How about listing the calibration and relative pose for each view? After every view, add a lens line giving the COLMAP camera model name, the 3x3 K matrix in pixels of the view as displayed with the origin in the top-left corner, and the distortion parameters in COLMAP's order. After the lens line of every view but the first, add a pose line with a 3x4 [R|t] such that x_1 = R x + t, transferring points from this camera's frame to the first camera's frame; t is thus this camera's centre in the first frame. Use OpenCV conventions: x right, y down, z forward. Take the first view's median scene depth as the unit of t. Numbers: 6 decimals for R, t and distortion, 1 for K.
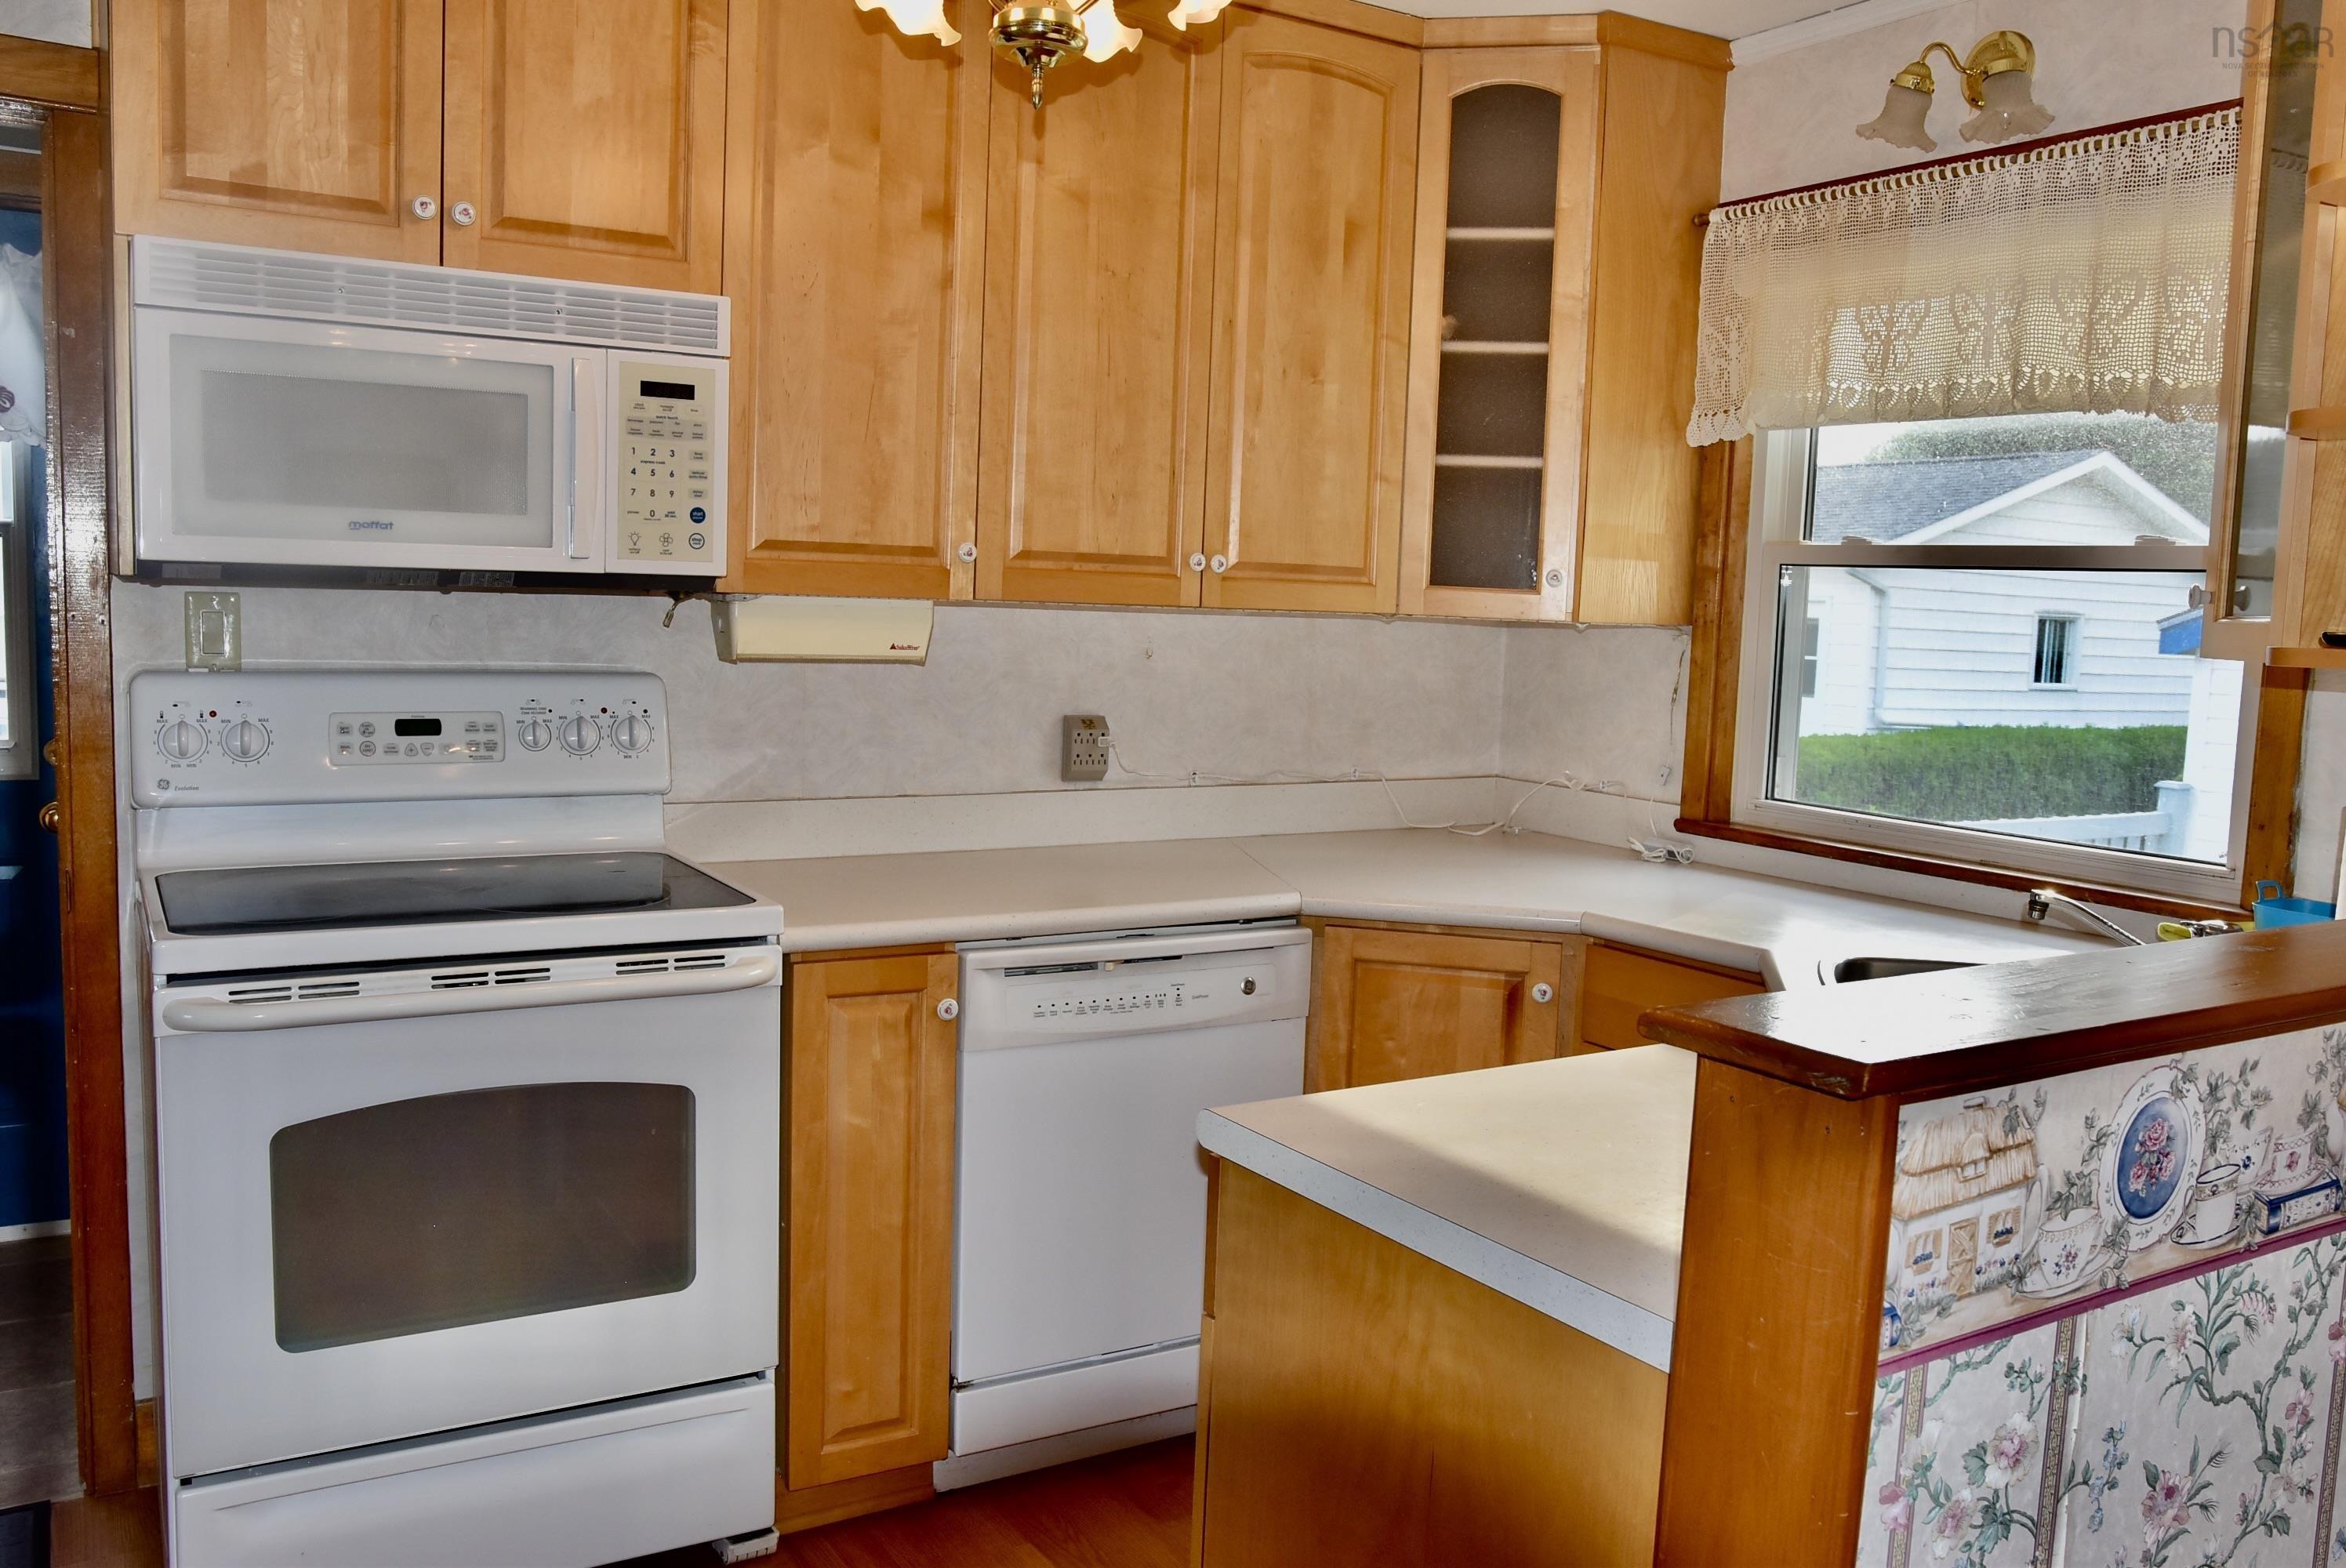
lens RADIAL K [[1853.4, 0, 1173.3], [0, 1853.4, 790.4], [0, 0, 1]] dist [-0.043905, 0.017680]
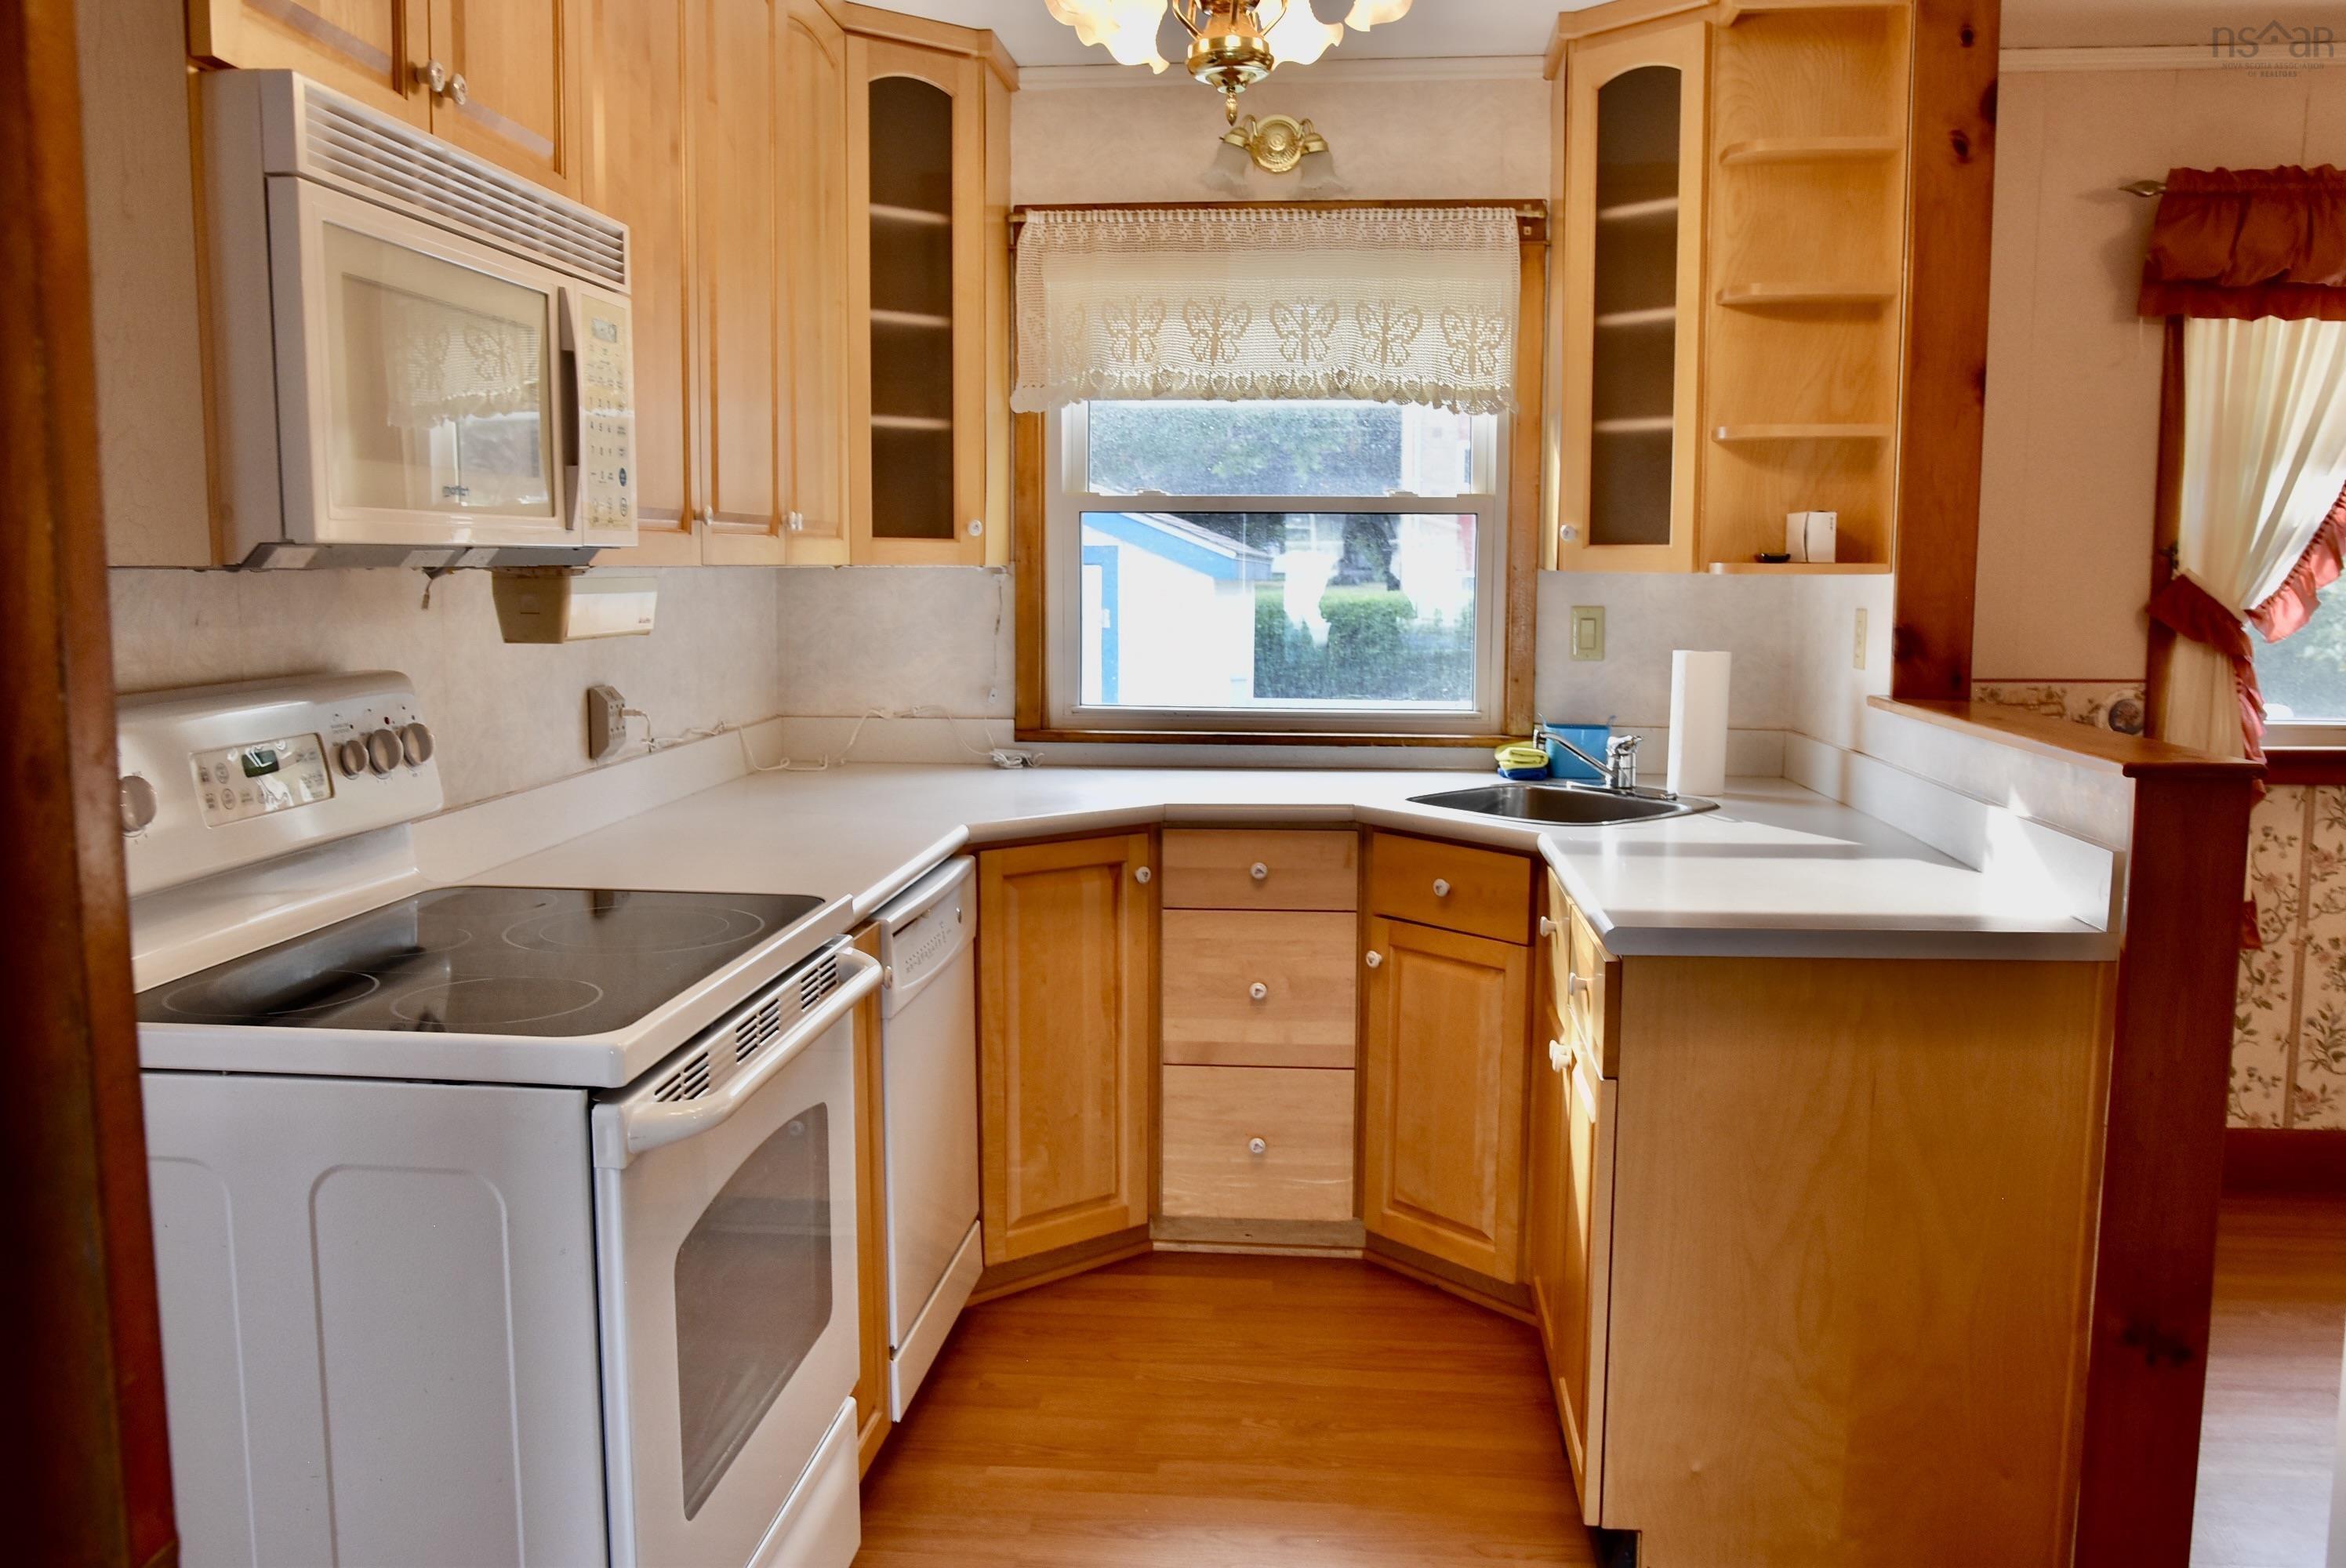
lens RADIAL K [[1853.4, 0, 1165.6], [0, 1853.4, 782.6], [0, 0, 1]] dist [-0.043905, 0.017680]
pose [[0.602958, -0.128624, 0.787336, -0.700217], [0.104873, 0.991132, 0.081604, -0.044064], [-0.790850, 0.033367, 0.611100, 0.240335]]
